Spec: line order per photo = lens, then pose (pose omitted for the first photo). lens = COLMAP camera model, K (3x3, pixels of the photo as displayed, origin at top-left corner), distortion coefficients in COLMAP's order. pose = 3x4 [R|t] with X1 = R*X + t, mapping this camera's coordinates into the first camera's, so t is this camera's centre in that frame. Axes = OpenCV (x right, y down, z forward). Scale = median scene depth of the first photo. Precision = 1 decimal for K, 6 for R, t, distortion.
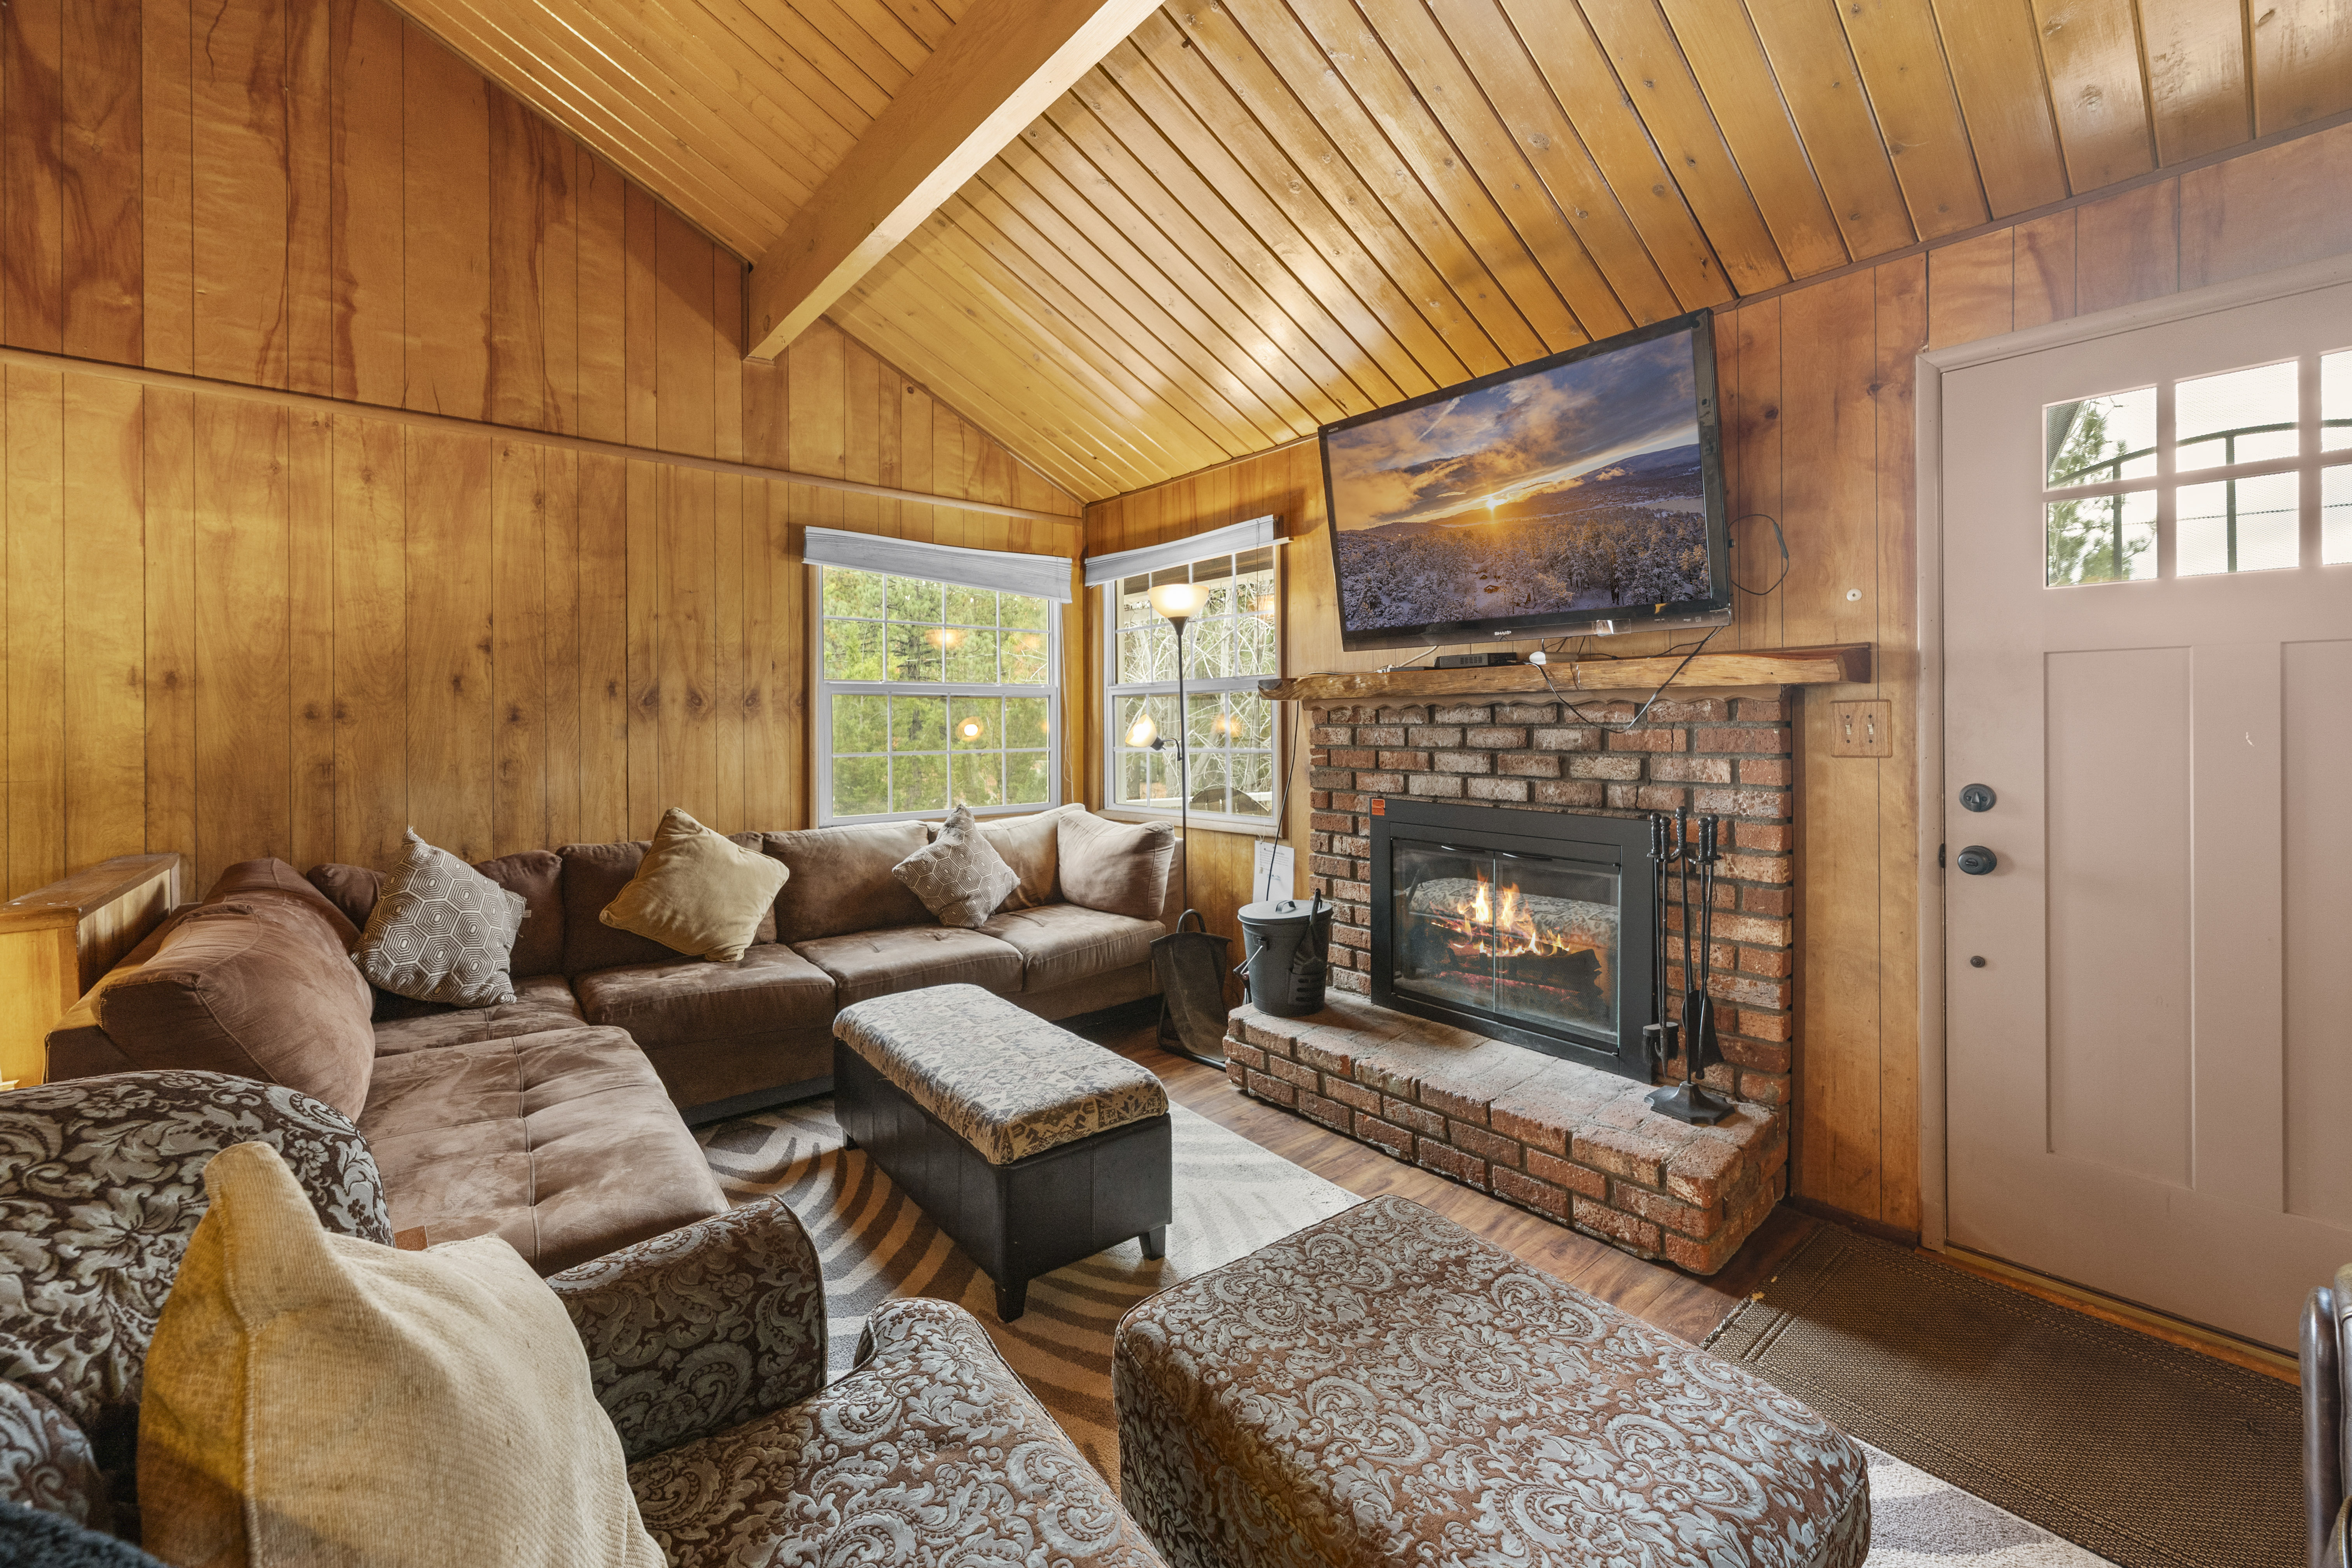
lens RADIAL K [[940.2, 0, 1183.7], [0, 940.2, 726.3], [0, 0, 1]] dist [-0.003406, -0.001029]
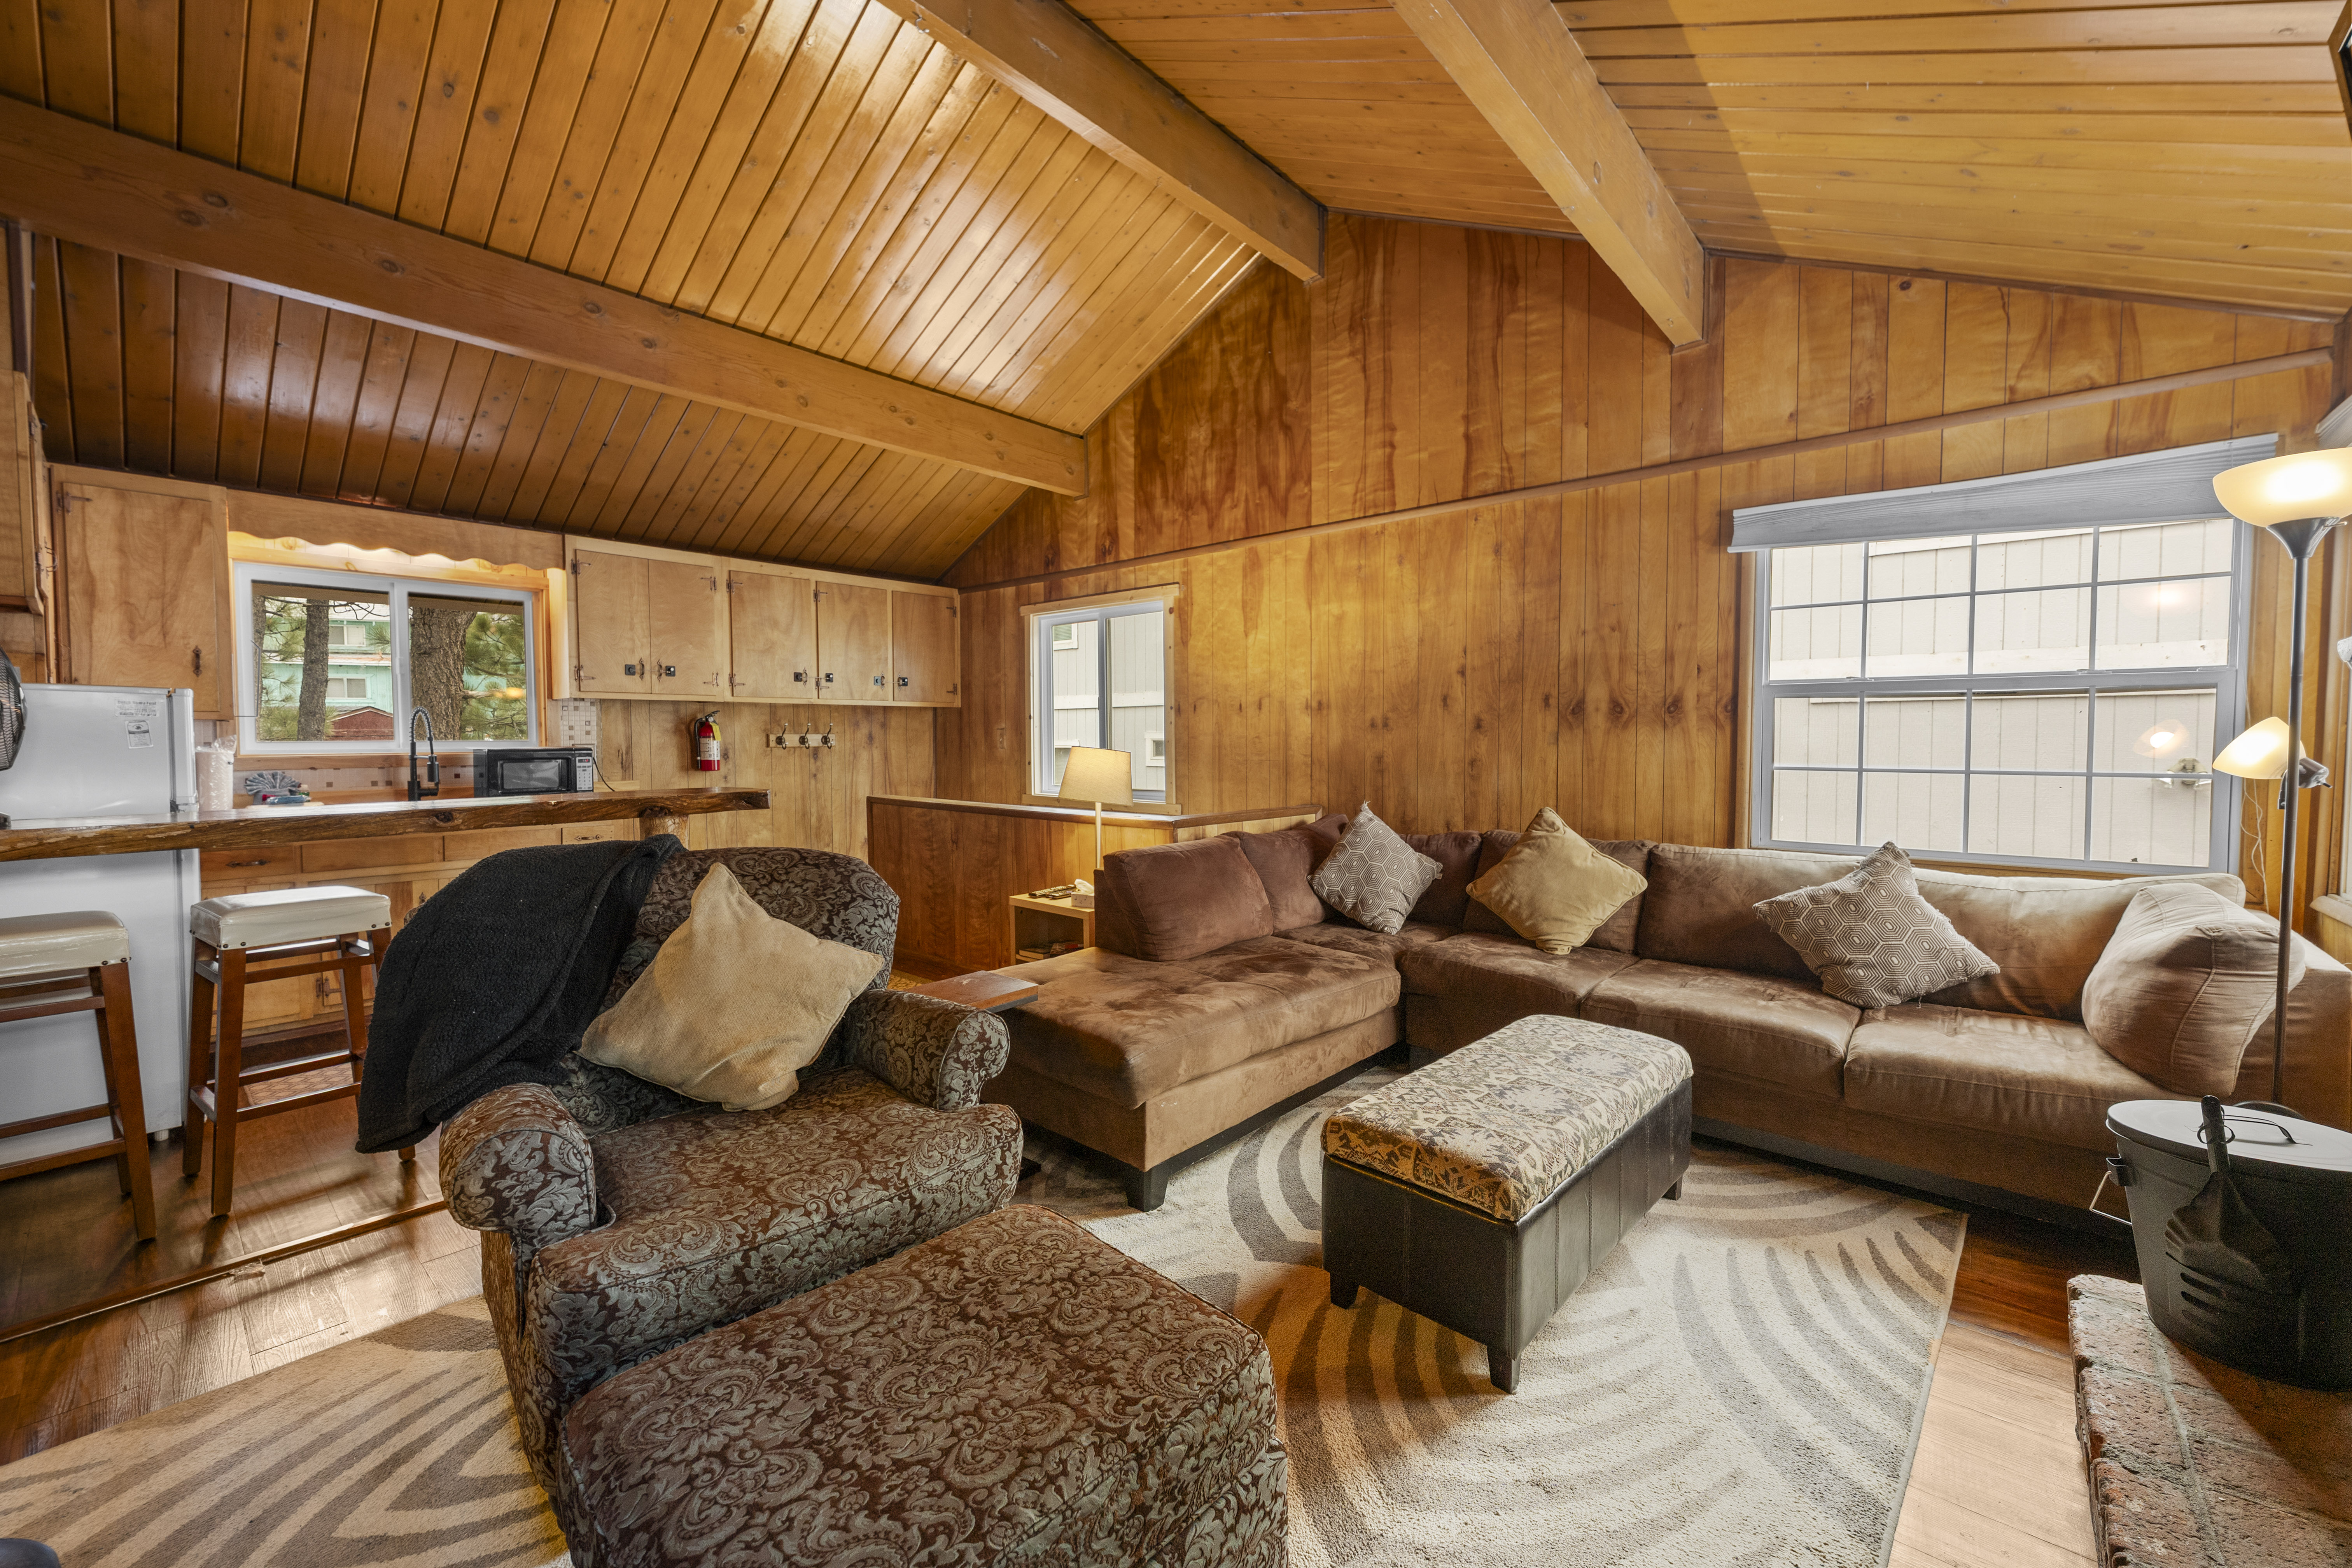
lens RADIAL K [[940.2, 0, 1184.5], [0, 940.2, 763.6], [0, 0, 1]] dist [-0.003406, -0.001029]
pose [[0.147128, 0.035555, -0.988478, 0.525001], [-0.001453, 0.999360, 0.035731, -0.003982], [0.989116, -0.003820, 0.147086, 0.448572]]
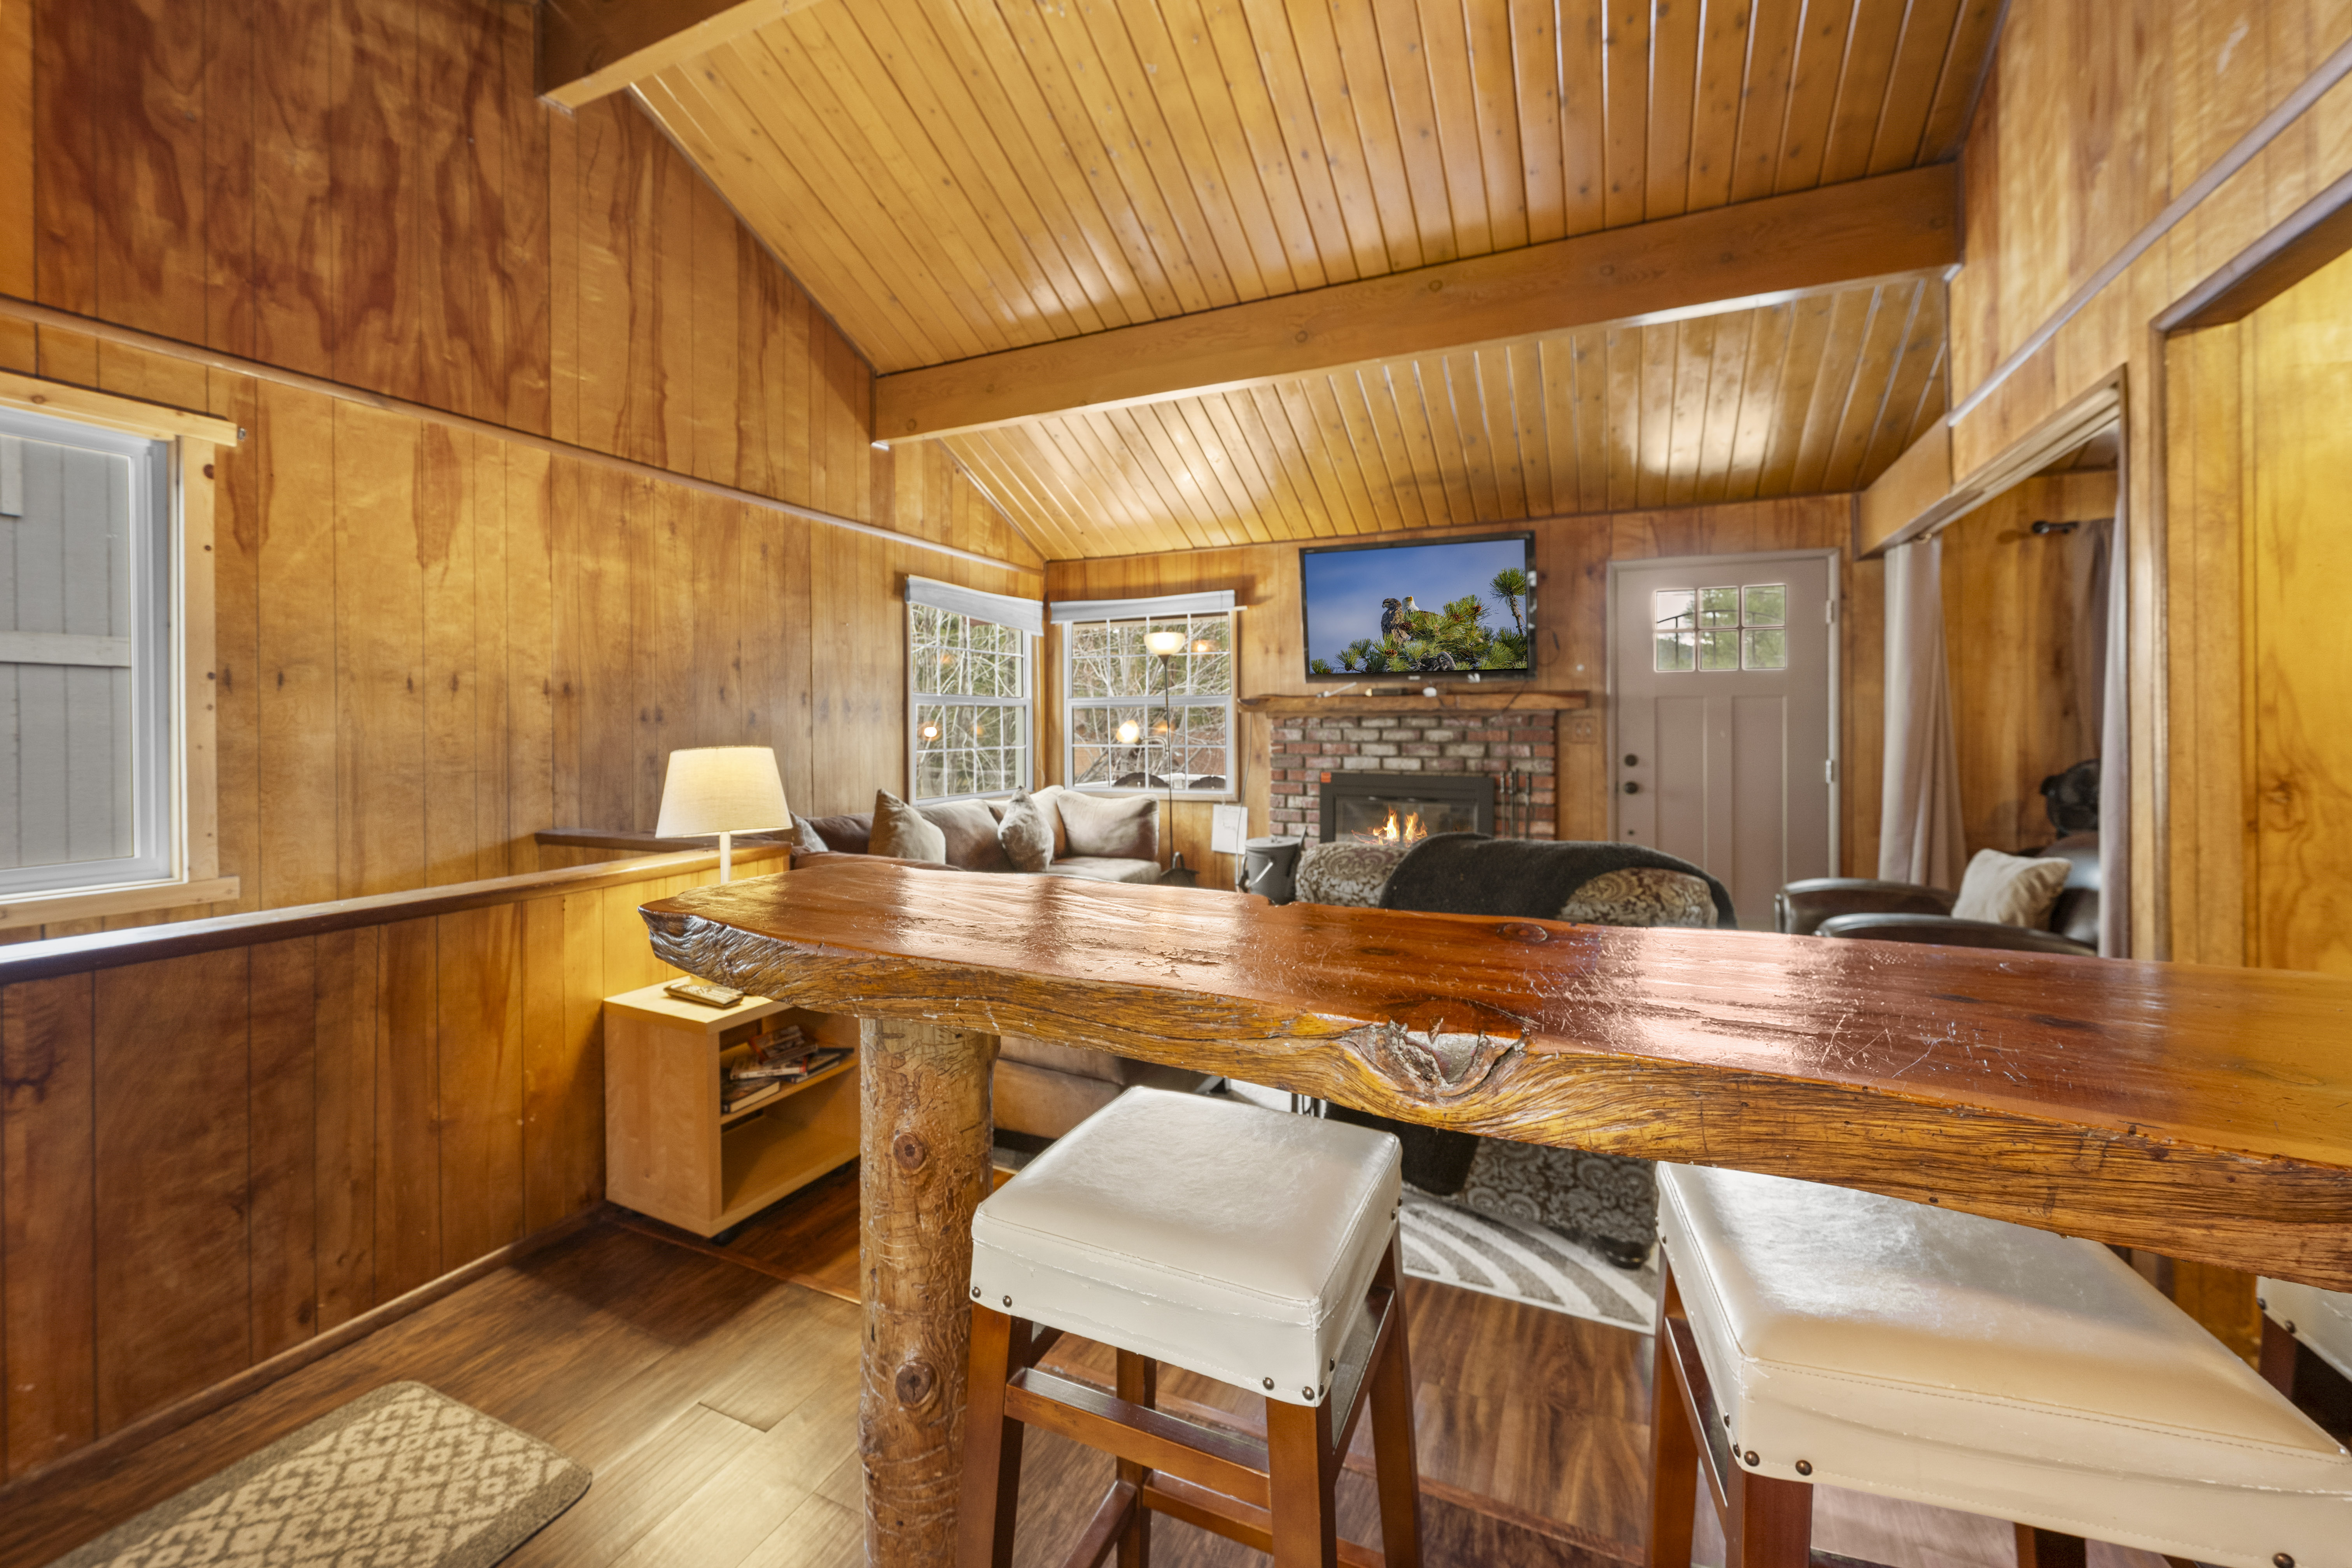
lens RADIAL K [[940.2, 0, 1167.1], [0, 940.2, 728.8], [0, 0, 1]] dist [-0.003406, -0.001029]
pose [[0.910007, 0.001873, 0.414590, -0.781425], [-0.000954, 0.999997, -0.002425, 0.004573], [-0.414593, 0.001812, 0.910005, -0.423460]]
